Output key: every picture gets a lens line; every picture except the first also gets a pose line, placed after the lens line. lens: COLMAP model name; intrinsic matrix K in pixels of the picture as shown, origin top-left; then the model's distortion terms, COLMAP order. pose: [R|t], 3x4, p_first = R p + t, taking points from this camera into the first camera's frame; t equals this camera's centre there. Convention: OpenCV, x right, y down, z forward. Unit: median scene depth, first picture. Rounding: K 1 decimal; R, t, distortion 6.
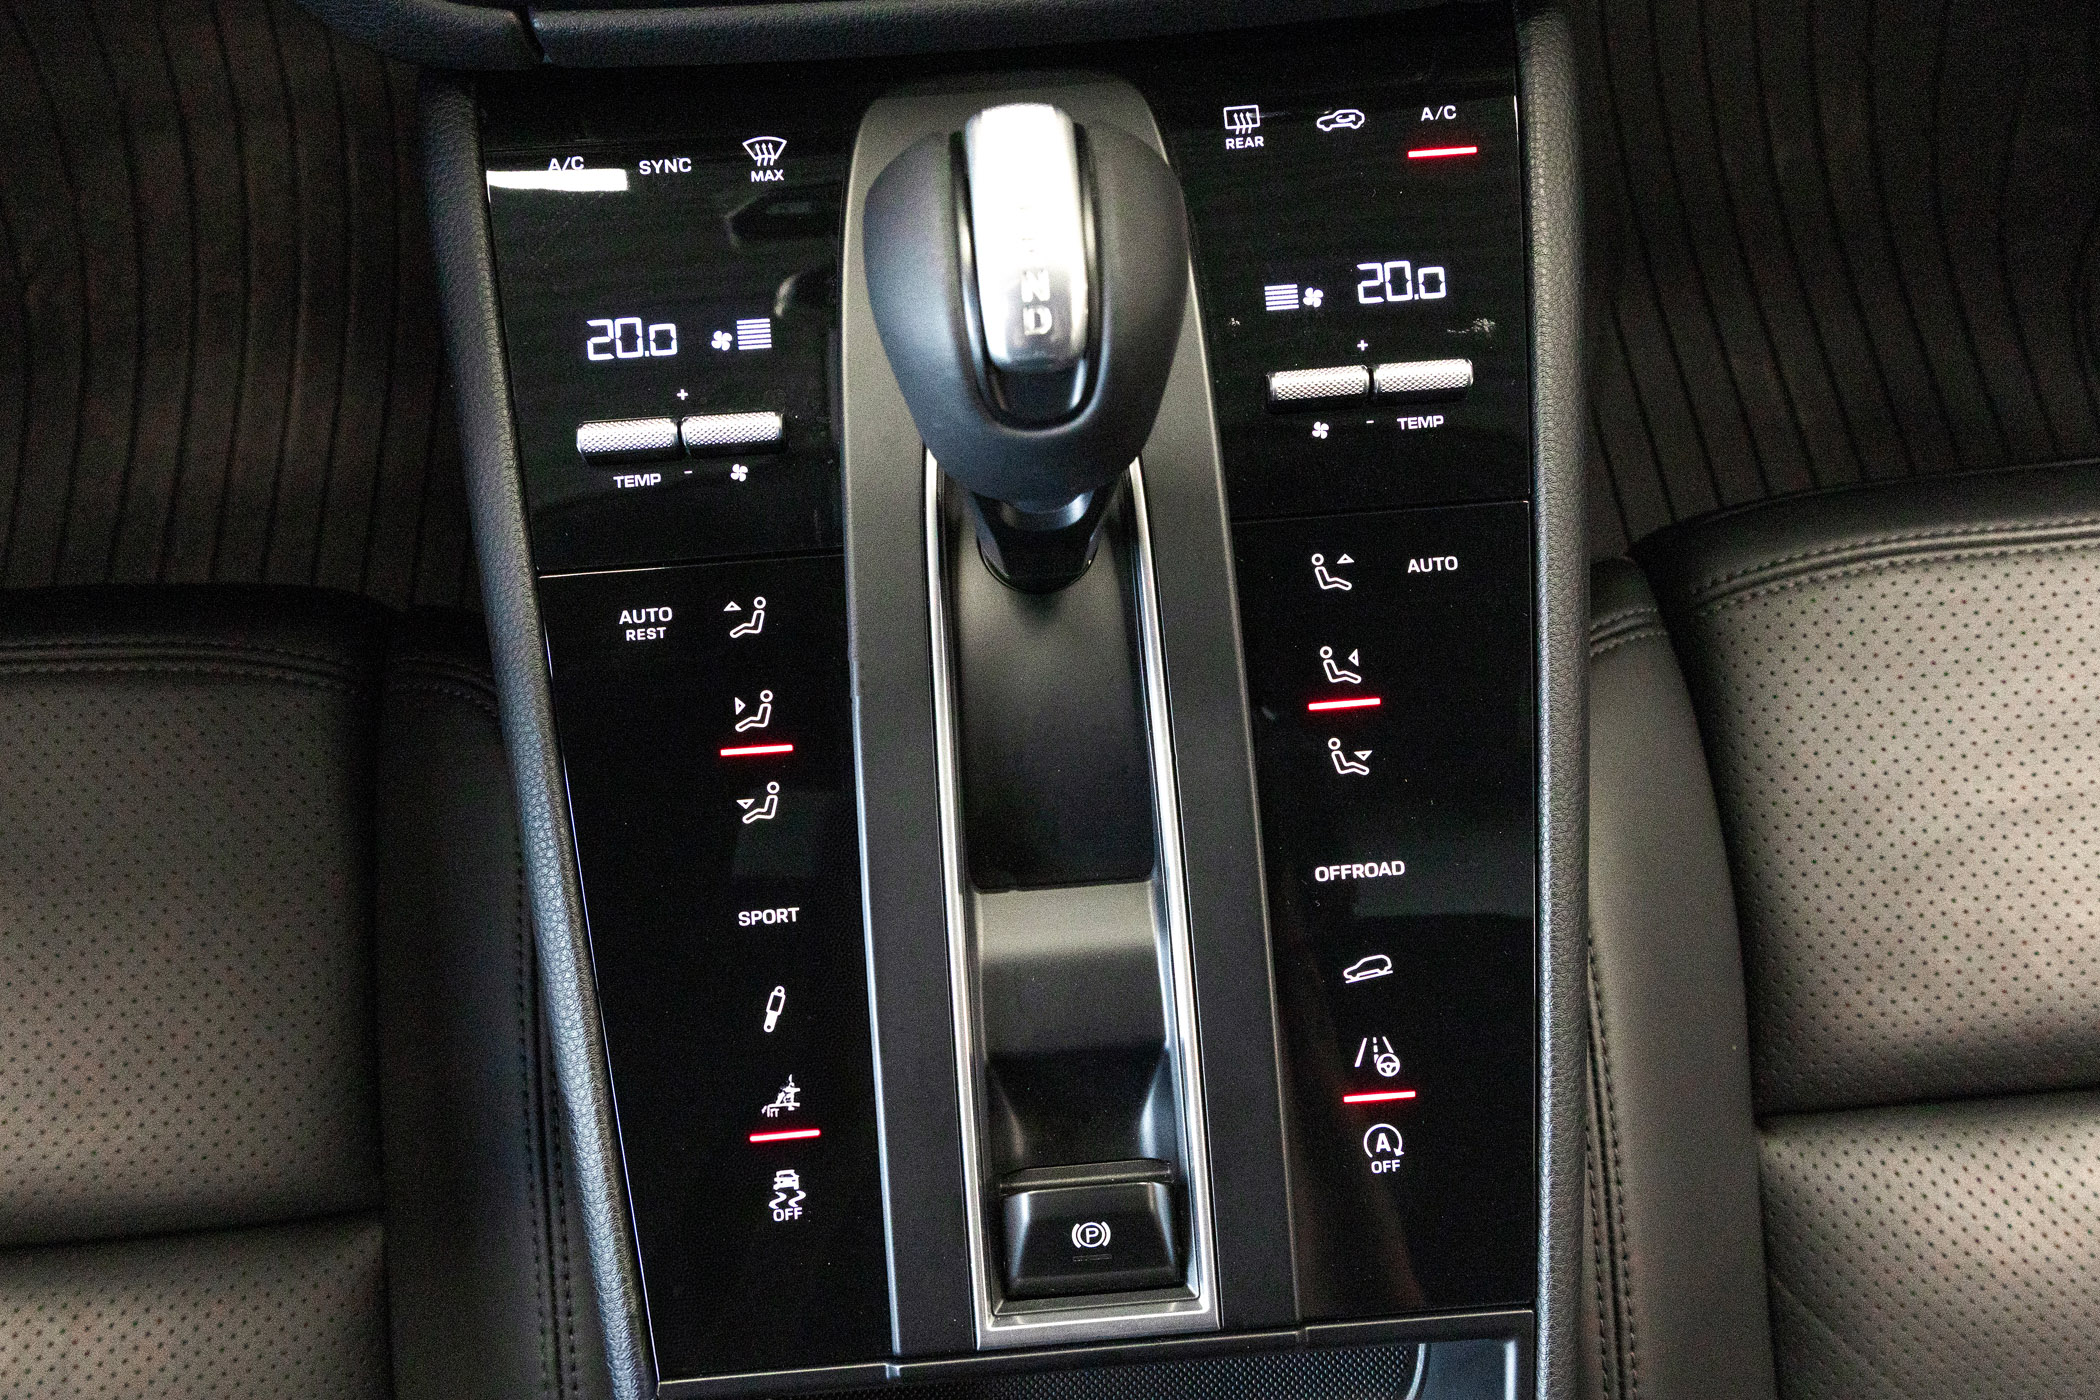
lens RADIAL K [[1729.0, 0, 1063.1], [0, 1729.0, 705.3], [0, 0, 1]] dist [0.006948, -0.001183]
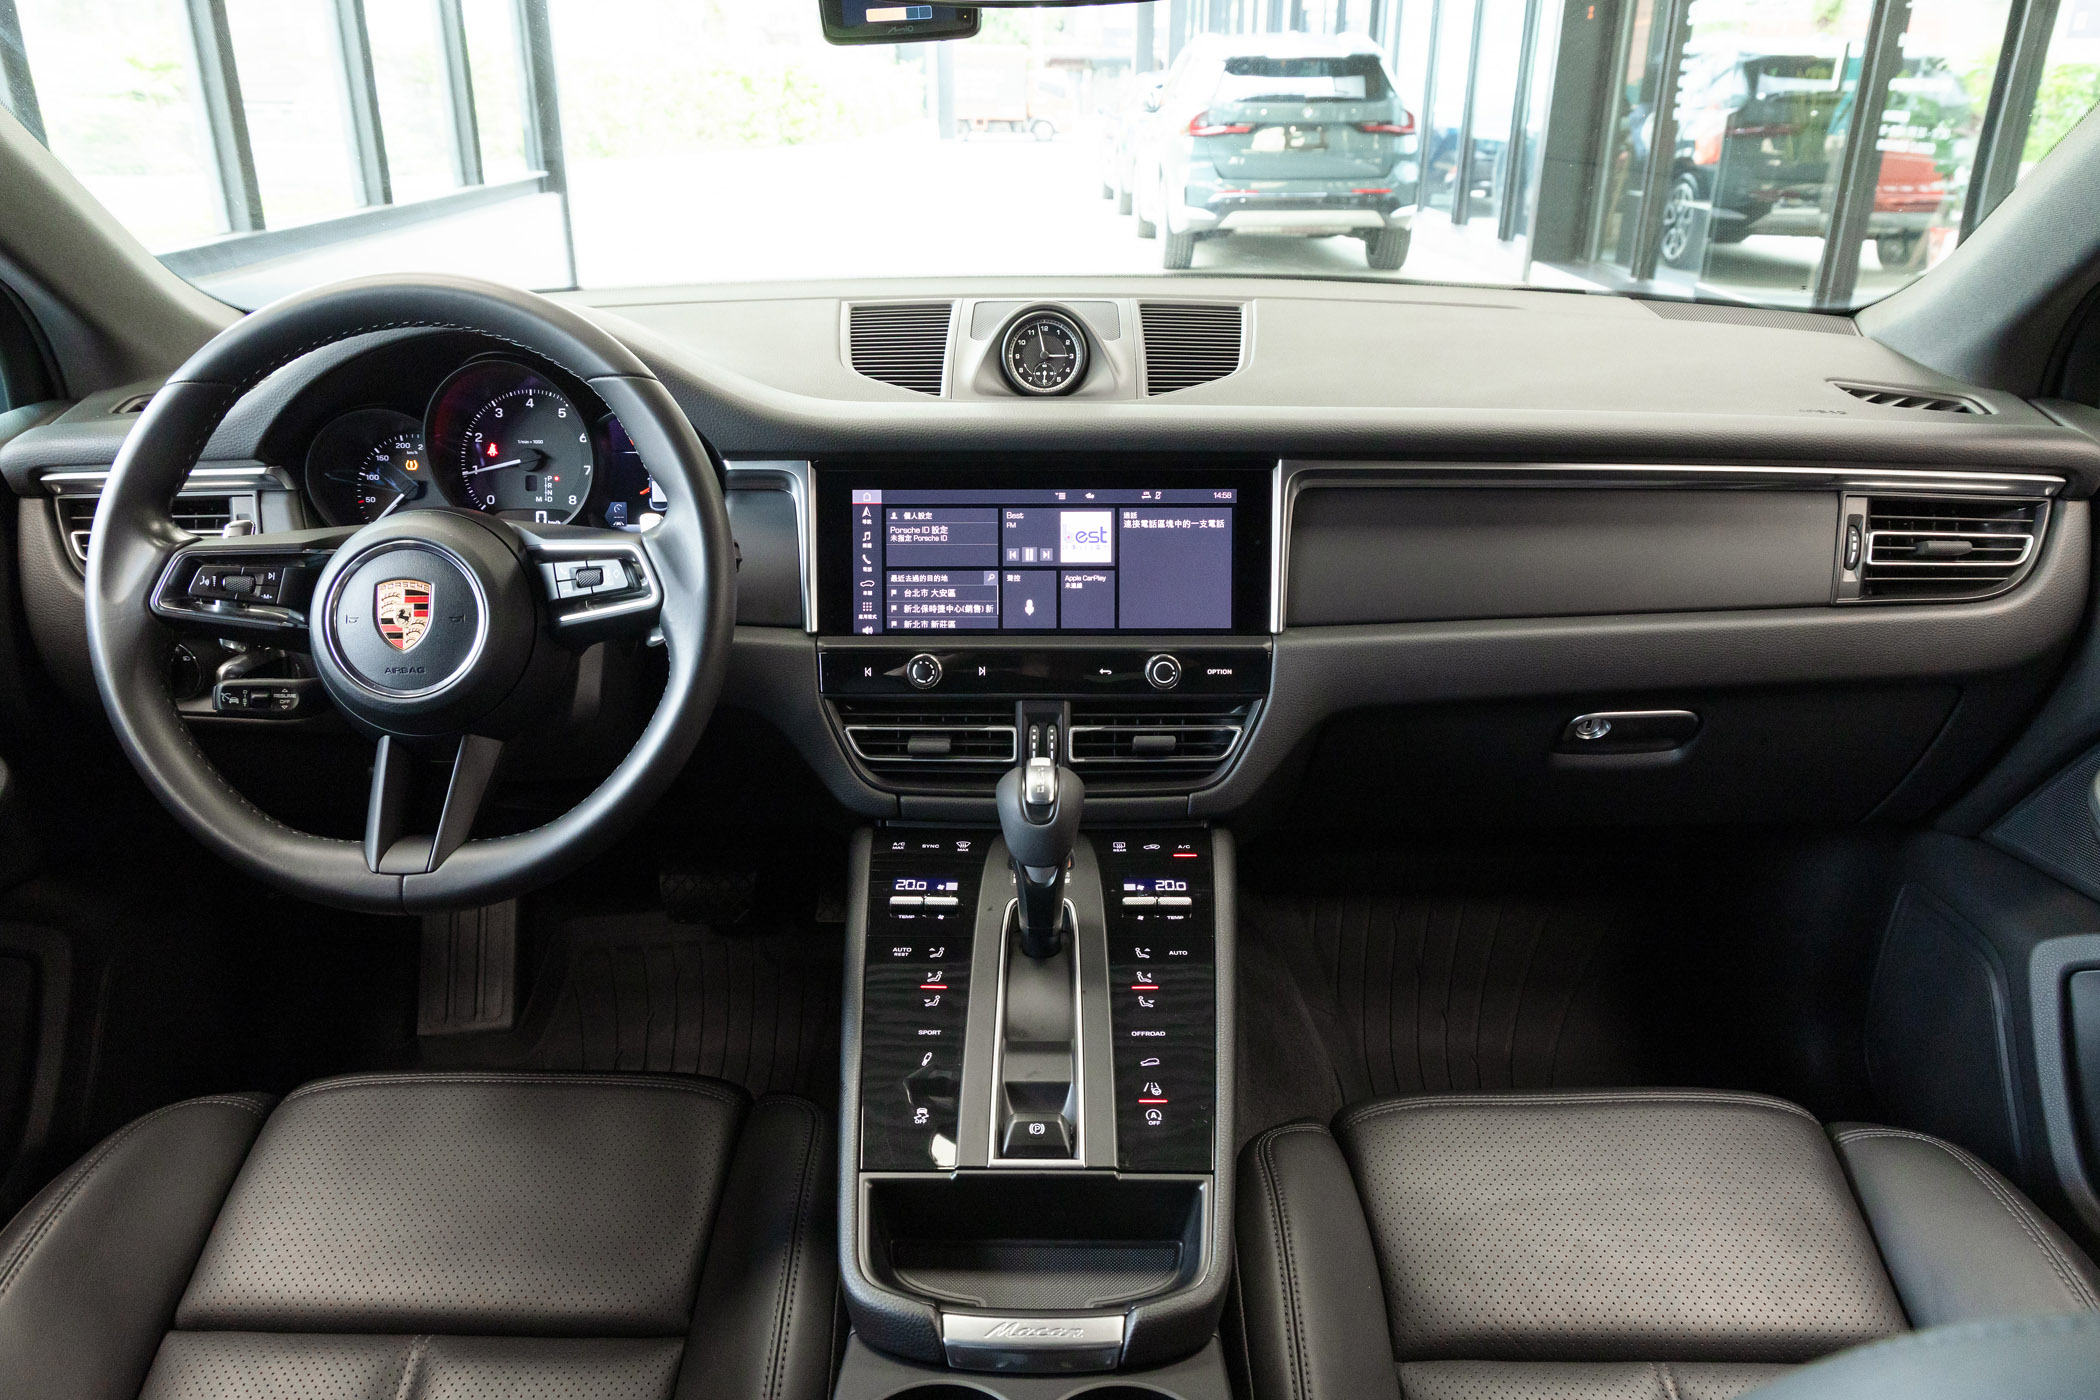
lens RADIAL K [[1525.9, 0, 1052.9], [0, 1525.9, 695.0], [0, 0, 1]] dist [-0.003064, -0.002204]
pose [[0.996351, 0.030160, -0.079848, 0.196773], [-0.081447, 0.615763, -0.783710, 1.644292], [0.025531, 0.787354, 0.615973, -0.883243]]
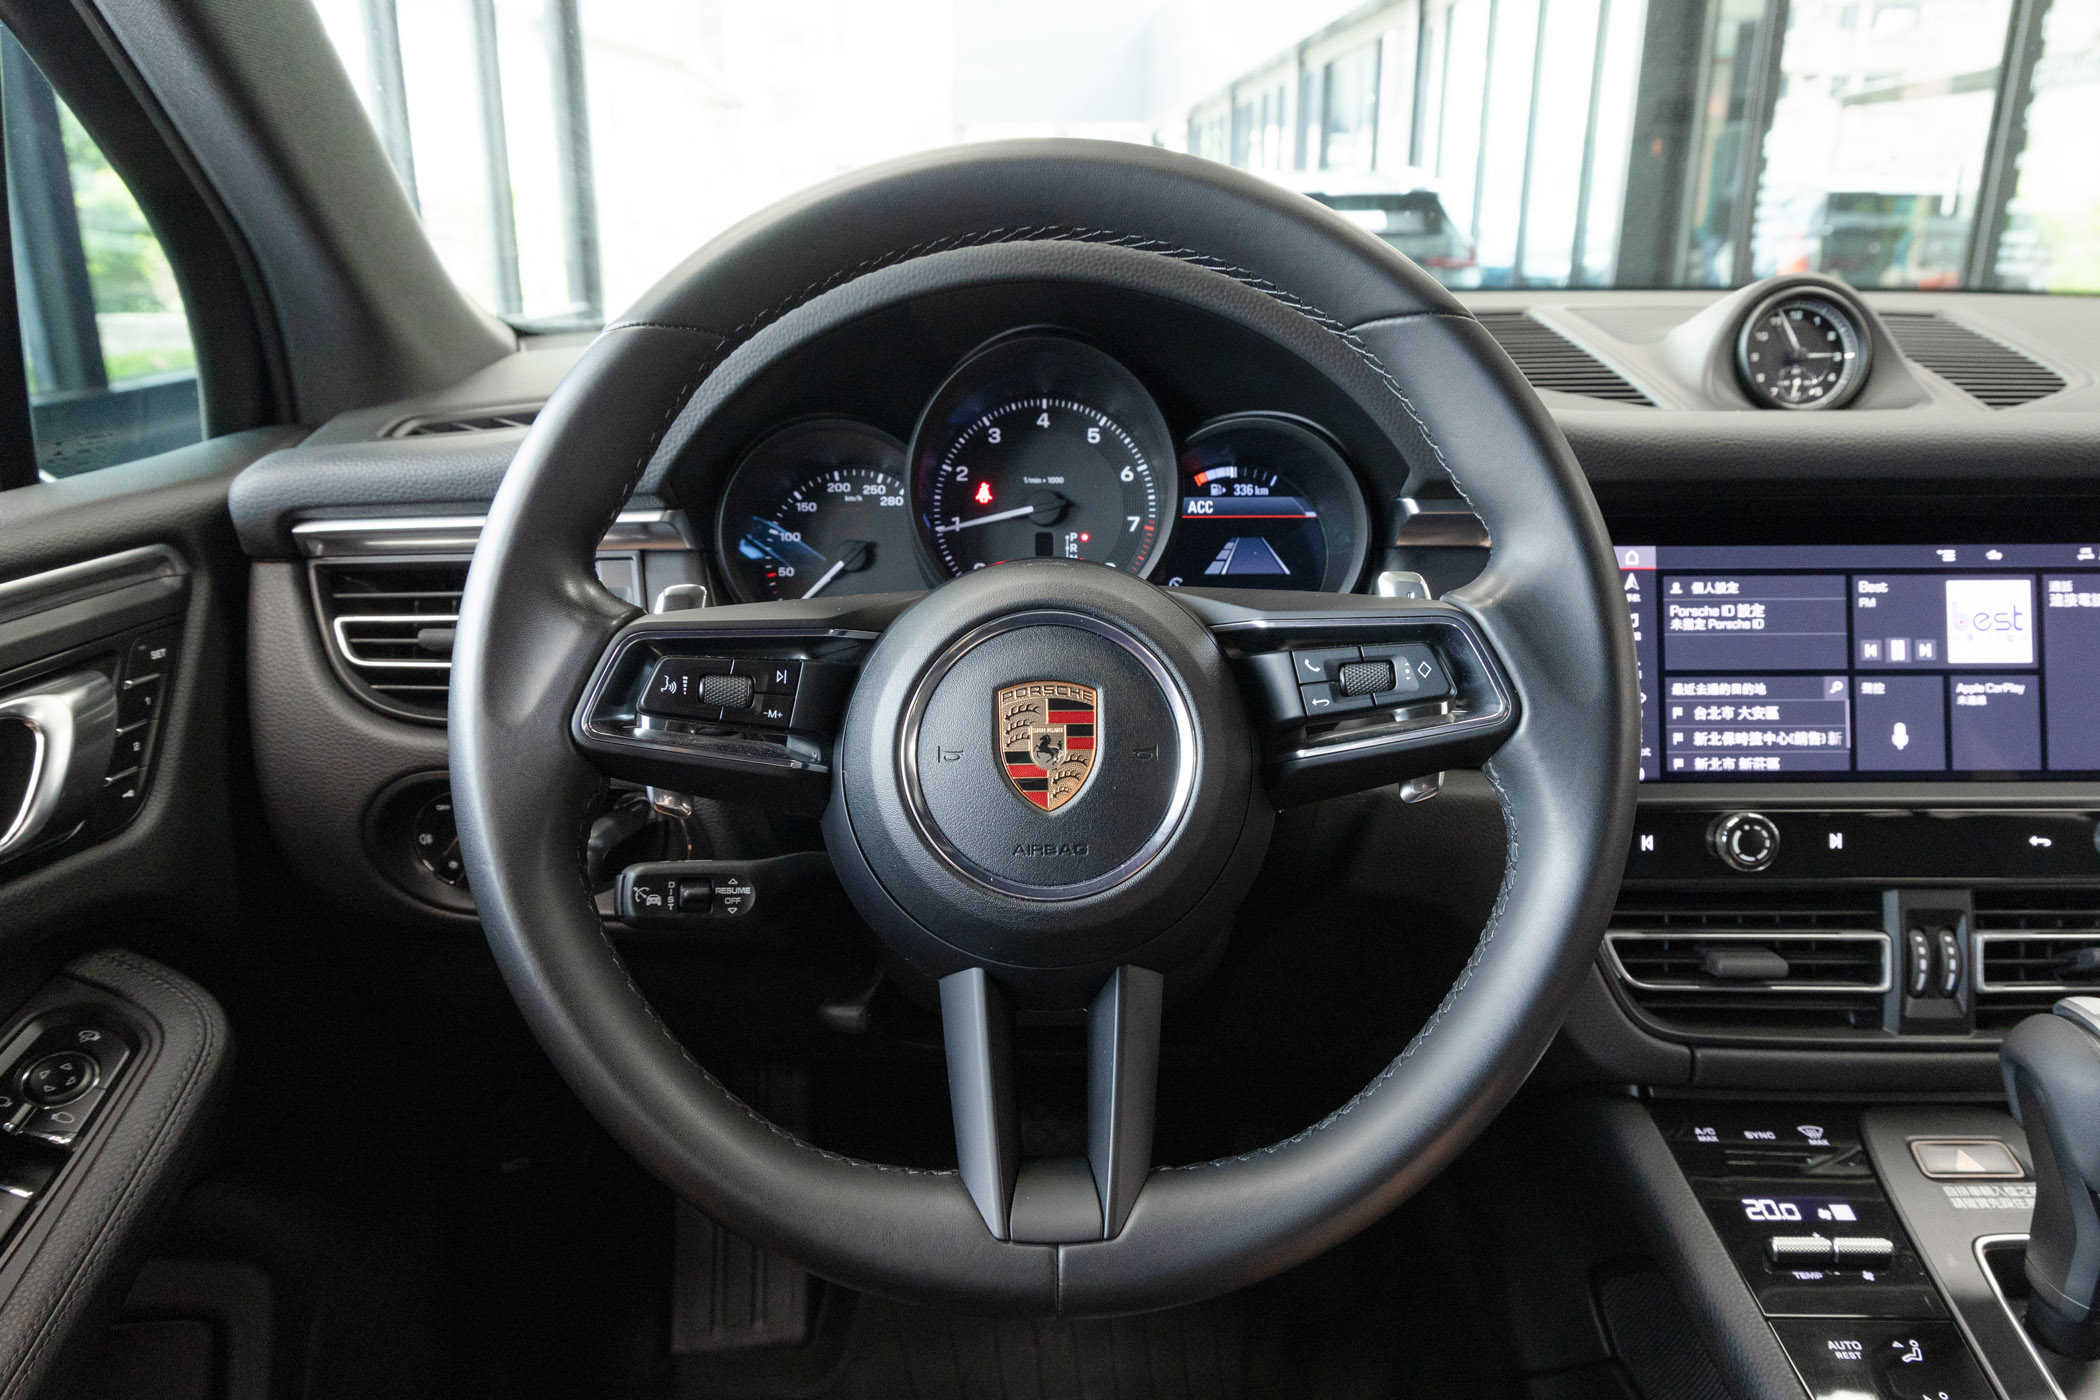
lens RADIAL K [[1525.9, 0, 1029.0], [0, 1525.9, 714.9], [0, 0, 1]] dist [-0.003064, -0.002204]
pose [[0.996648, 0.020086, -0.079304, -0.890812], [-0.077356, 0.546827, -0.833664, 0.860725], [0.026621, 0.837004, 0.546548, -0.280306]]
